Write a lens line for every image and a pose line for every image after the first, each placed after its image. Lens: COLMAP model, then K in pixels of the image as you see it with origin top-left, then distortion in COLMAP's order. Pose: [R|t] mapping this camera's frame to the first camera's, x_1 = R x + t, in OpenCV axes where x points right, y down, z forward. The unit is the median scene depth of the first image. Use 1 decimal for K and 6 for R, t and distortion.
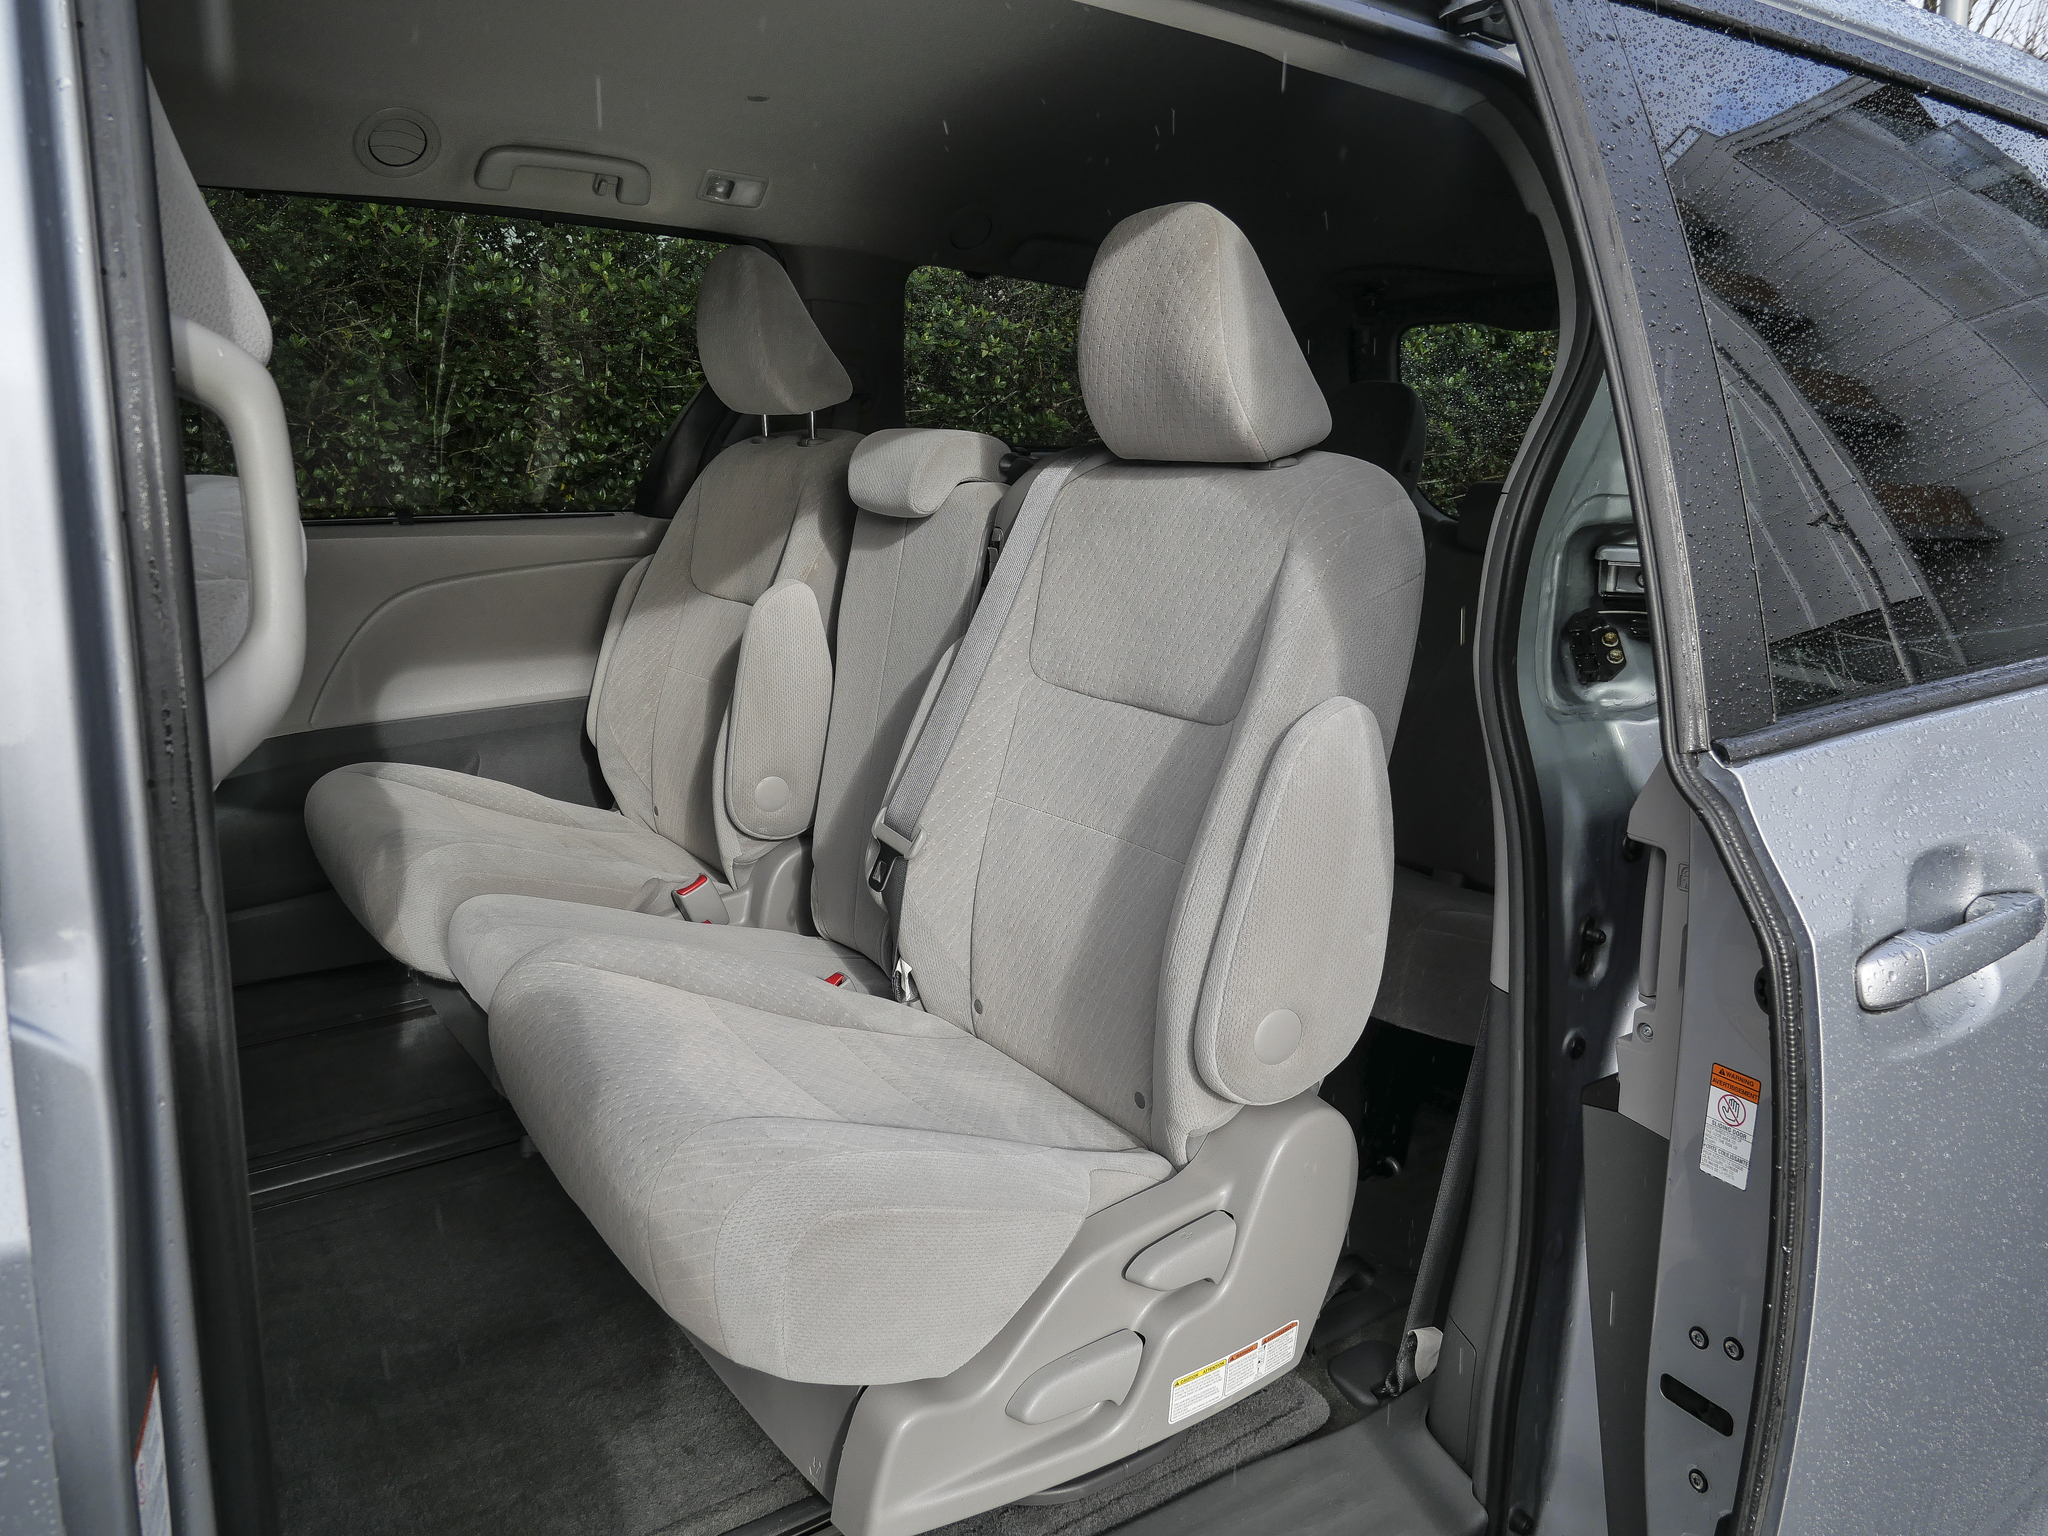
lens RADIAL K [[1417.9, 0, 1018.5], [0, 1417.9, 767.2], [0, 0, 1]] dist [-0.044979, 0.009412]
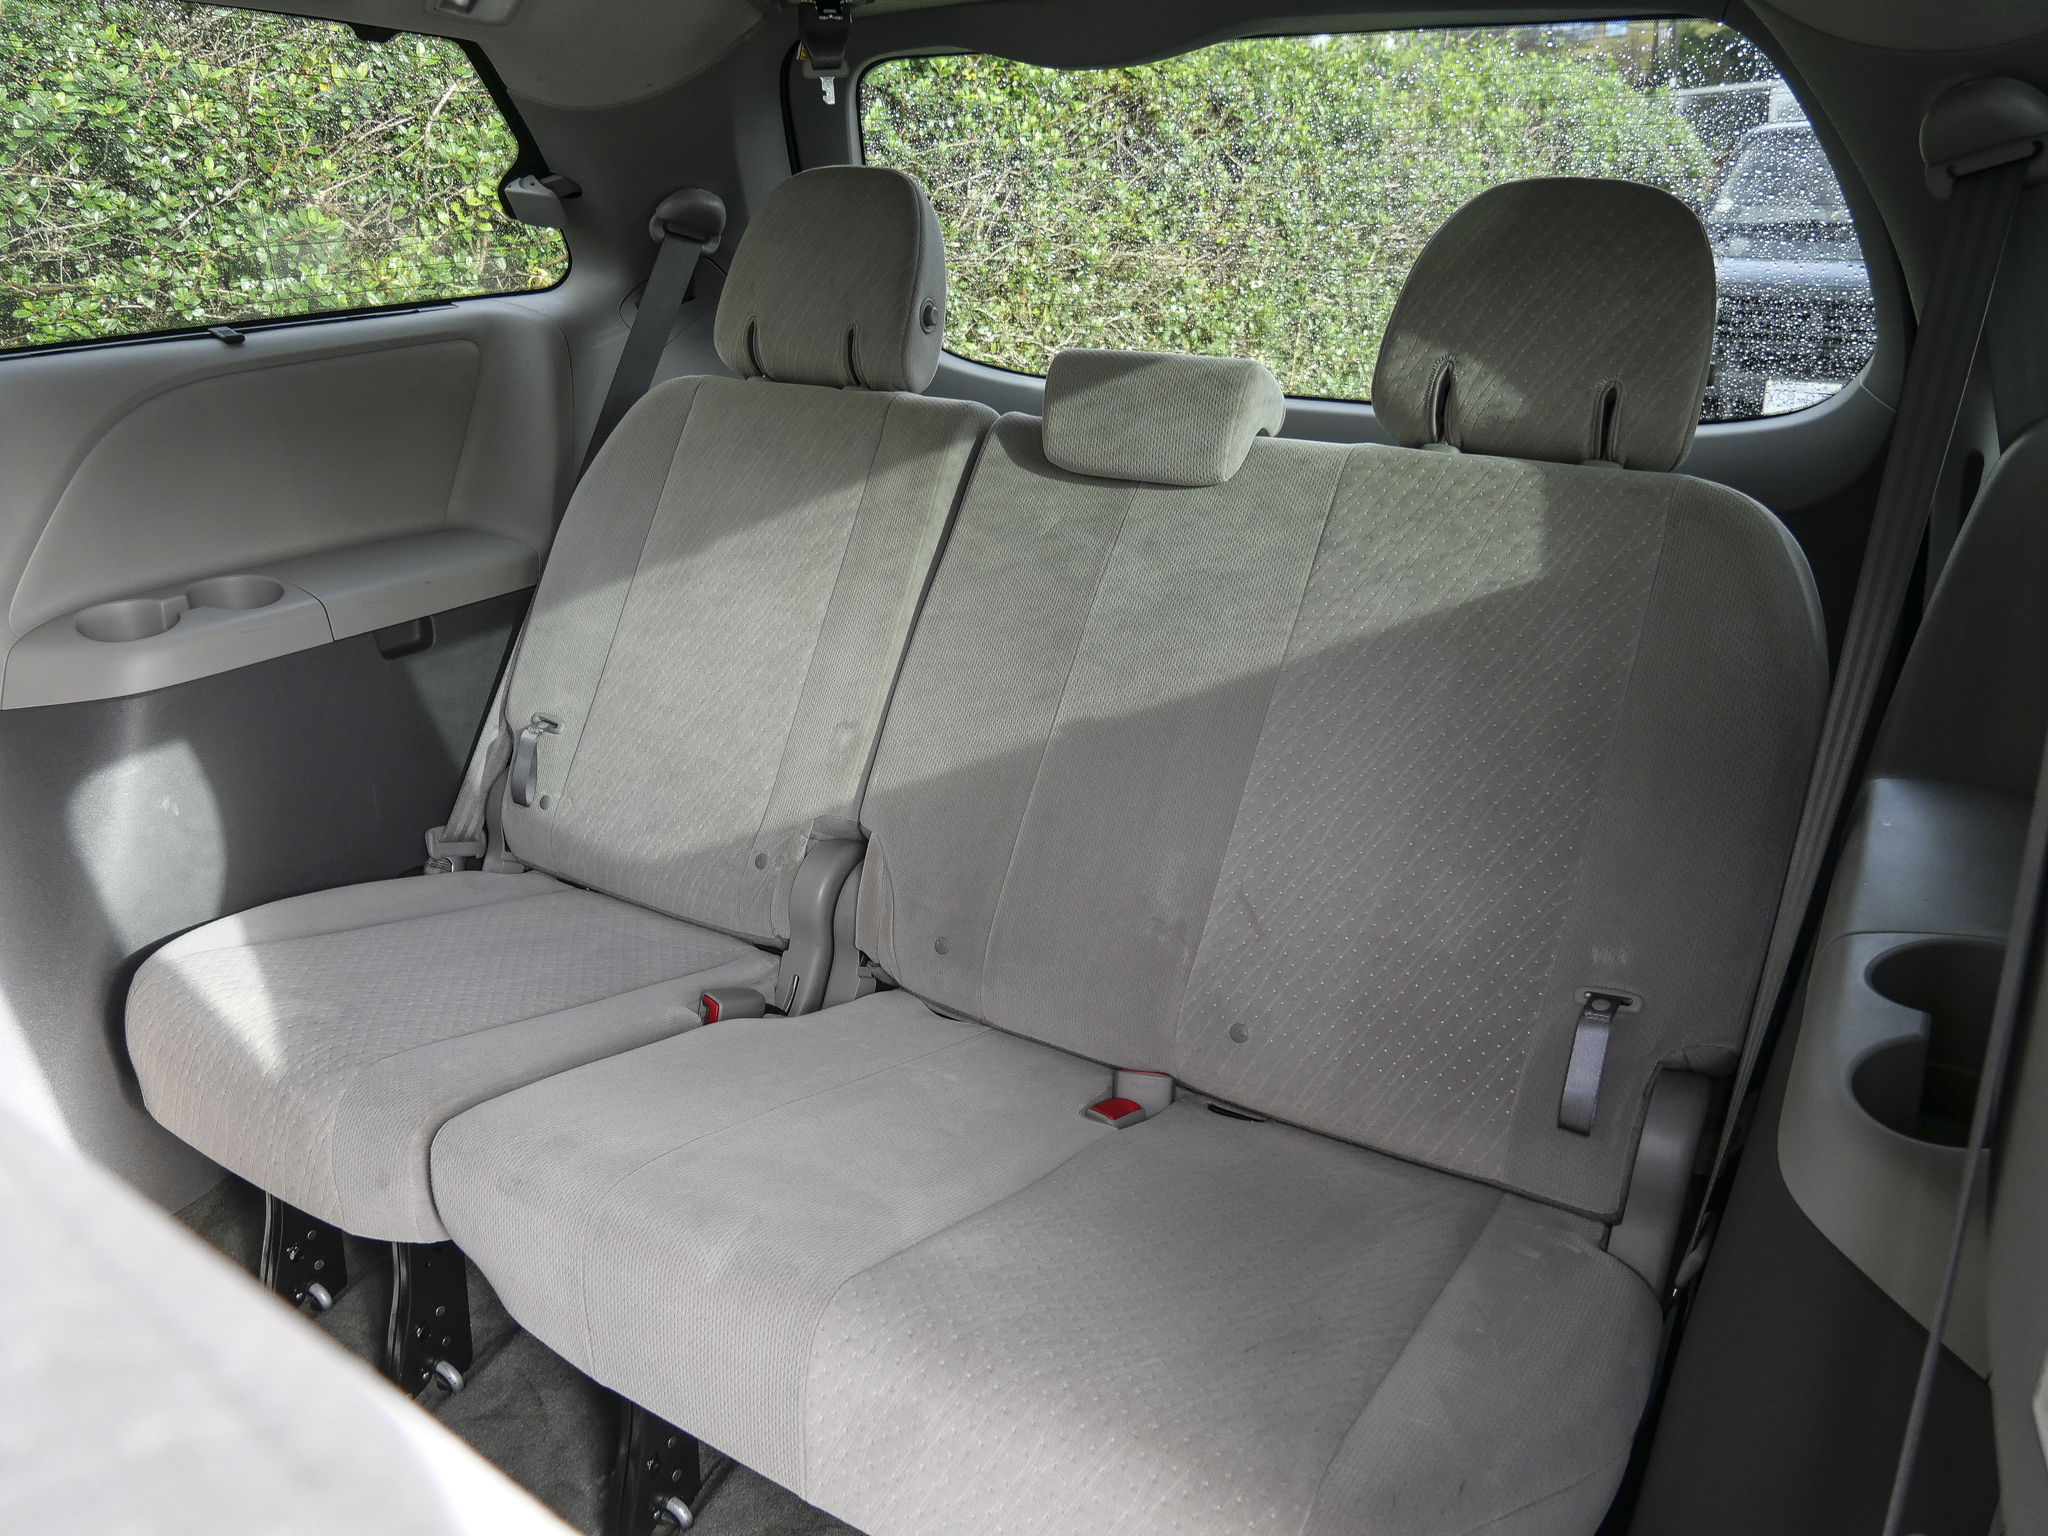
lens RADIAL K [[1417.9, 0, 1012.0], [0, 1417.9, 768.0], [0, 0, 1]] dist [-0.044979, 0.009412]
pose [[0.912553, -0.198118, 0.357764, 0.037116], [0.130315, 0.970088, 0.204808, -0.091789], [-0.387639, -0.140276, 0.911075, 0.254907]]
